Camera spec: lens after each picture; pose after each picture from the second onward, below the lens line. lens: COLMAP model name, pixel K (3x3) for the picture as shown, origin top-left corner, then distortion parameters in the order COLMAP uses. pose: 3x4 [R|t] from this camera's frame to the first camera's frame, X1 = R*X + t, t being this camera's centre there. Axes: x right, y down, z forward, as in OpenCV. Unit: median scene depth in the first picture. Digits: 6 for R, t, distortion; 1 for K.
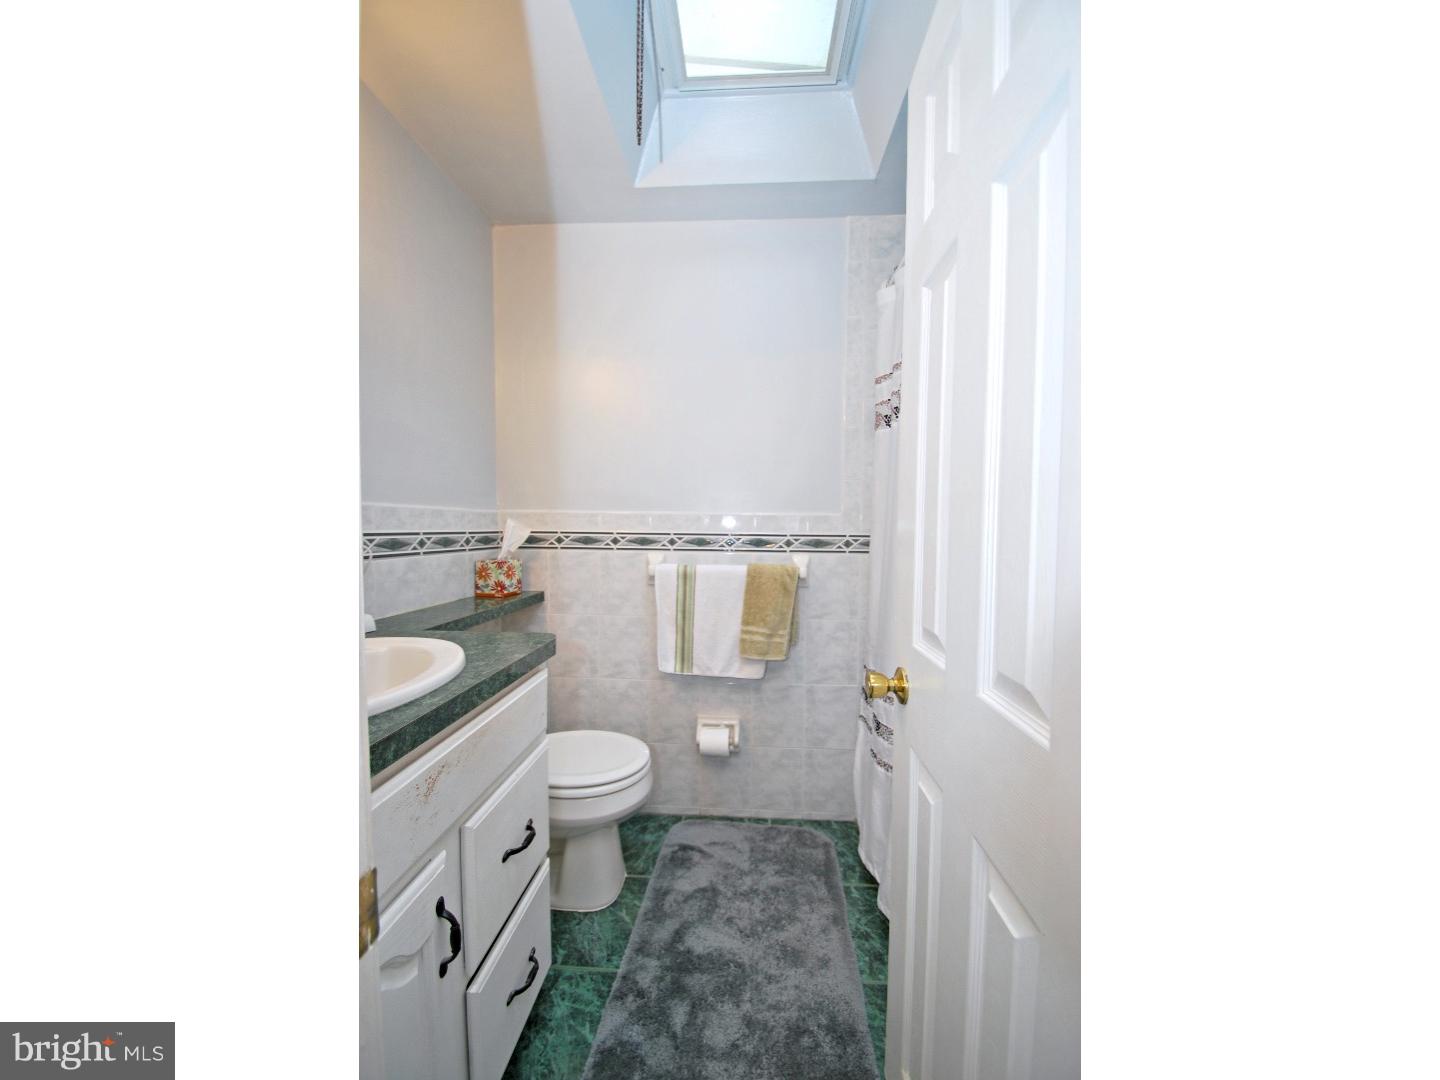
lens RADIAL K [[632.1, 0, 719.5], [0, 632.1, 544.3], [0, 0, 1]] dist [-0.000130, -0.000551]
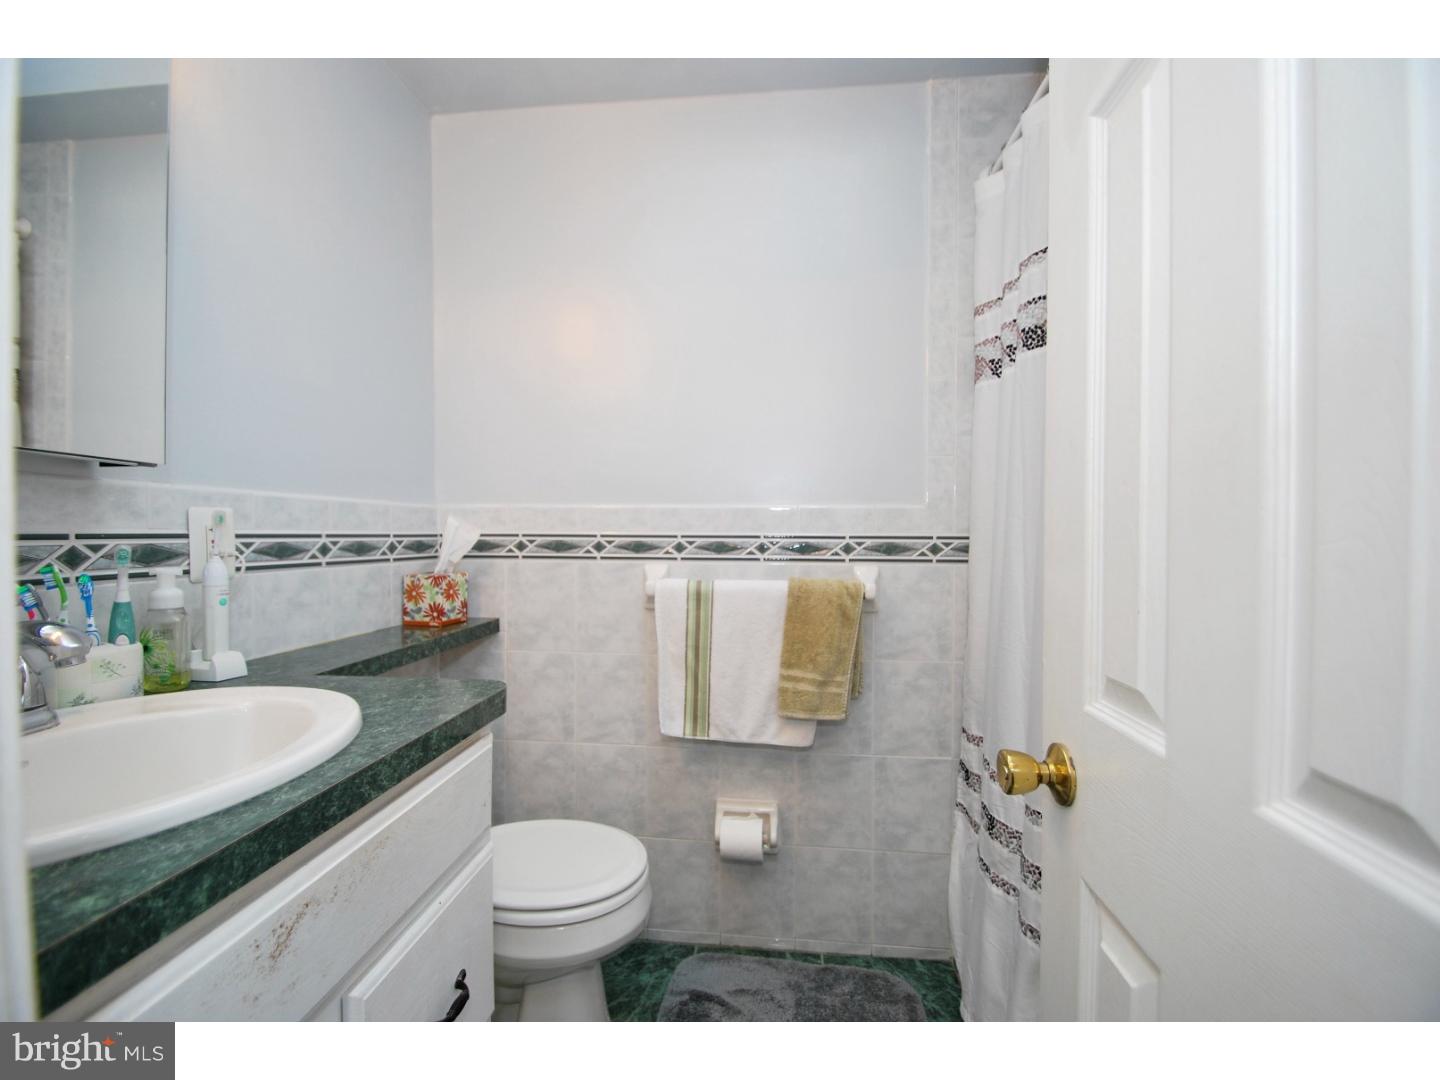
lens RADIAL K [[783.5, 0, 695.1], [0, 783.5, 540.1], [0, 0, 1]] dist [0.024587, -0.000317]
pose [[0.998649, -0.003976, -0.051811, -0.012585], [0.002510, 0.999596, -0.028323, 0.012623], [0.051903, 0.028155, 0.998255, 0.135867]]
